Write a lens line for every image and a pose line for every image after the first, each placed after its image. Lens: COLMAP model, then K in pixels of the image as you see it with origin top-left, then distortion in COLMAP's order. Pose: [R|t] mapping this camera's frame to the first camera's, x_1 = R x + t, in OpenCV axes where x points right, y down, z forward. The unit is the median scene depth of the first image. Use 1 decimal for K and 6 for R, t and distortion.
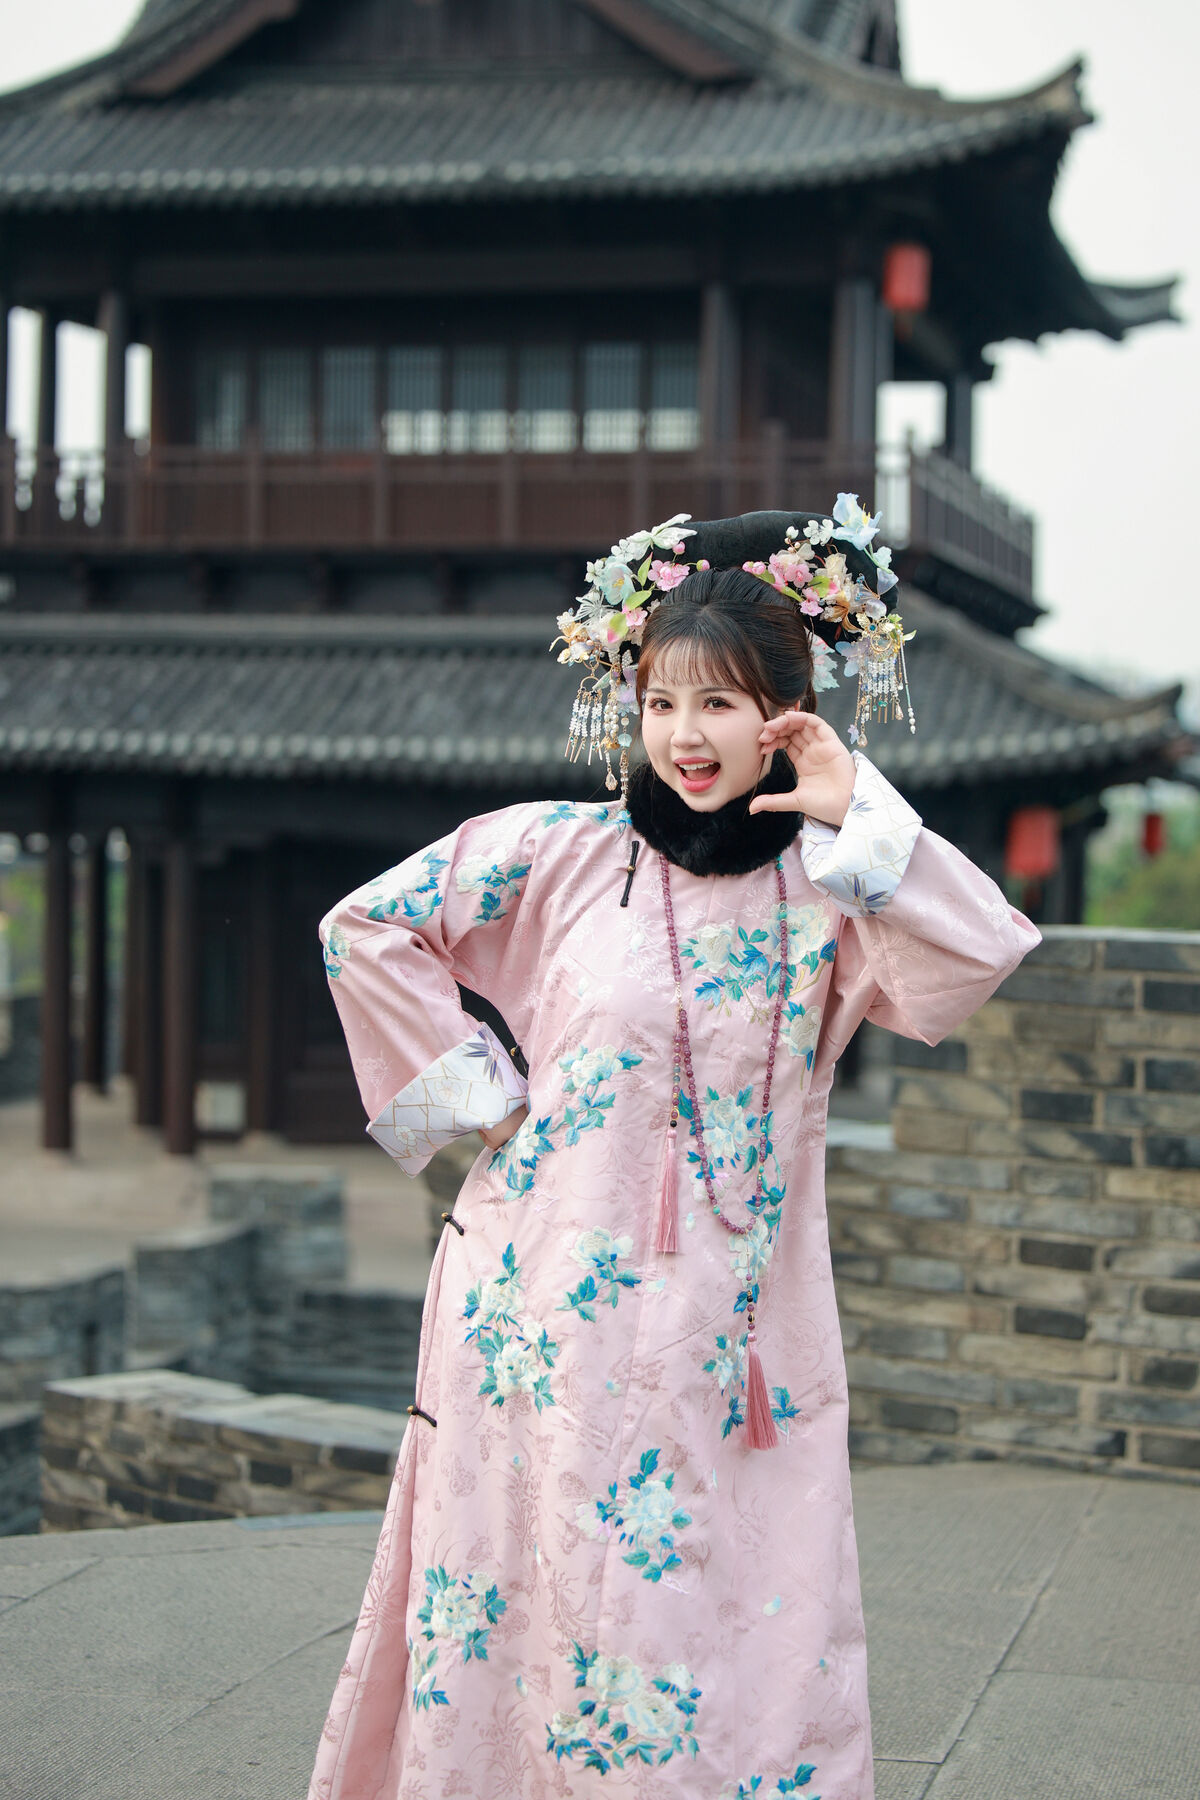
lens RADIAL K [[5133.8, 0, 600.0], [0, 5133.8, 900.0], [0, 0, 1]] dist [0.130761, -0.724662]
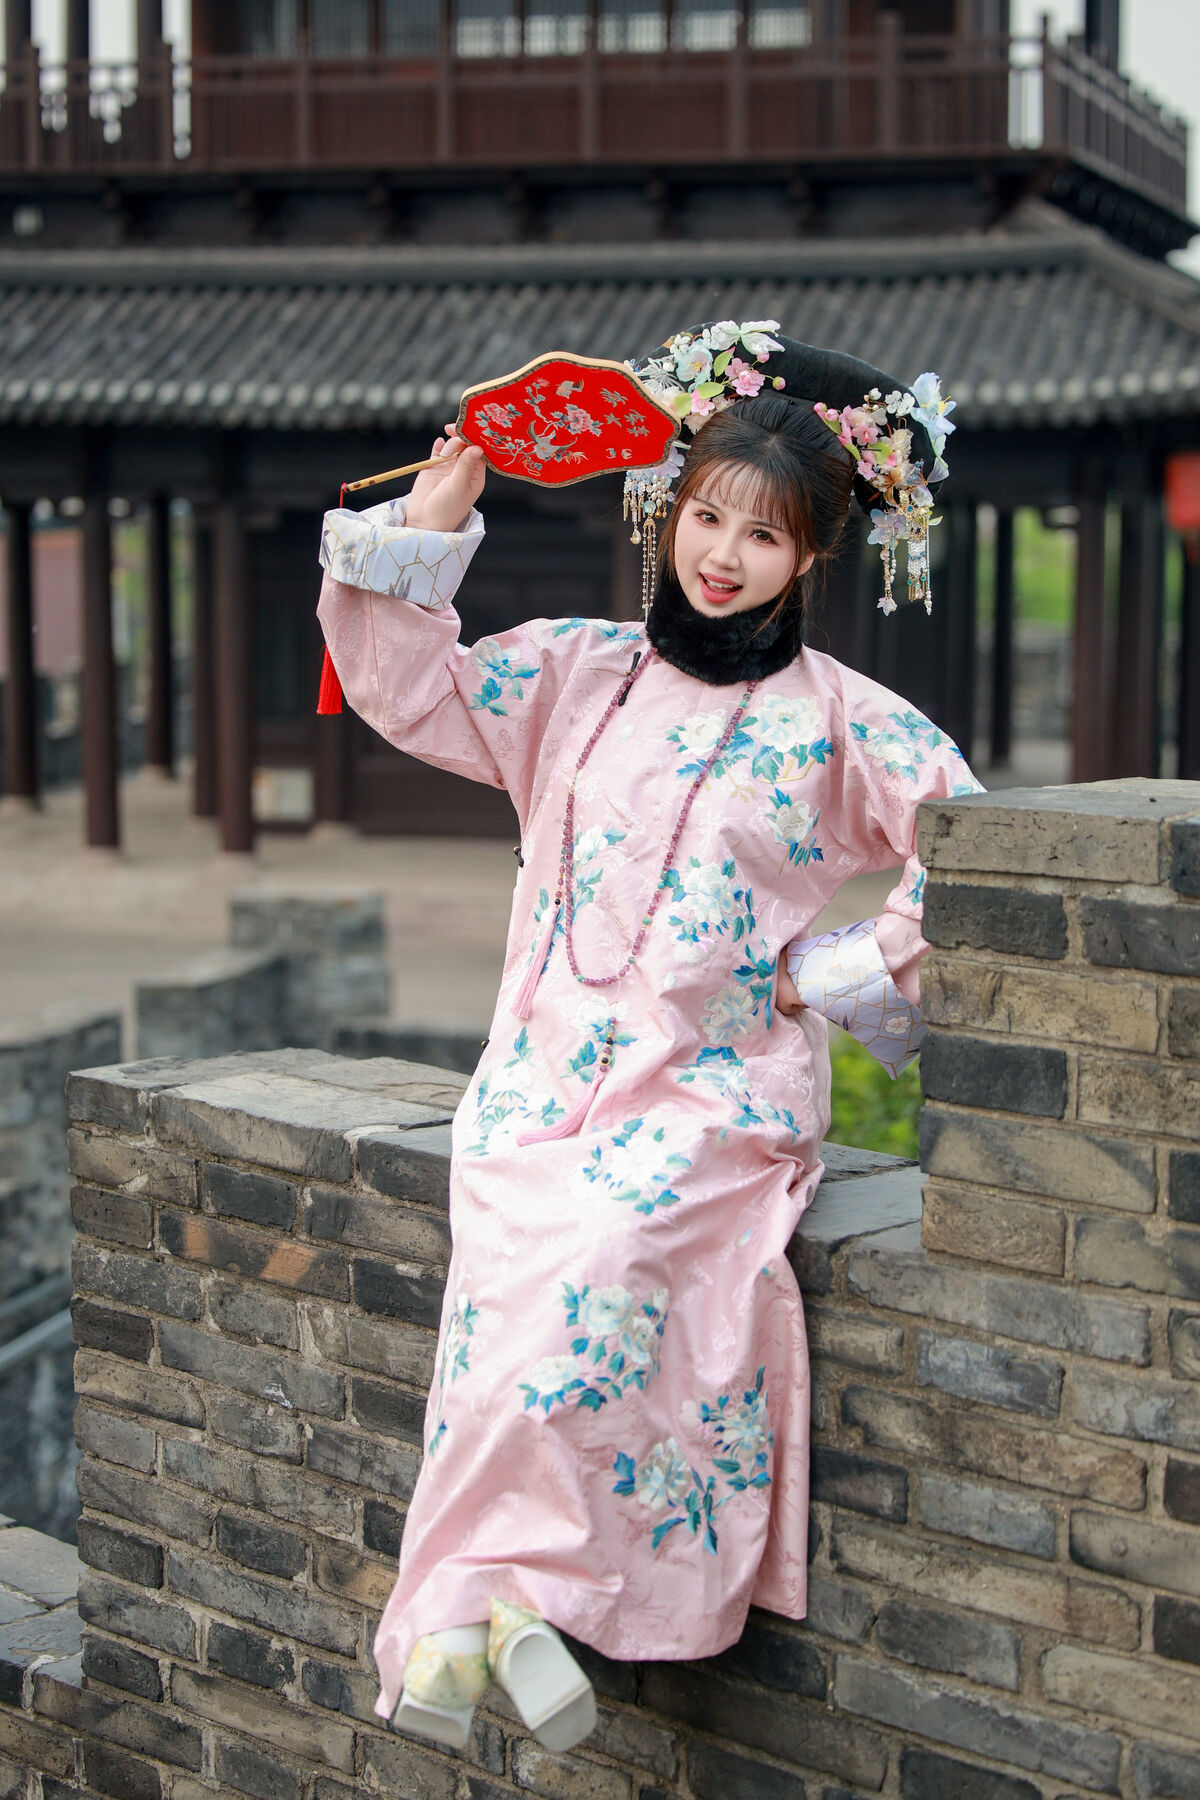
lens RADIAL K [[3930.2, 0, 602.5], [0, 3930.2, 1005.4], [0, 0, 1]] dist [0.018660, -0.067732]
pose [[0.998127, -0.004565, -0.061010, 0.025596], [0.012335, 0.991749, 0.127602, -0.011498], [0.059924, -0.128116, 0.989947, 0.317927]]
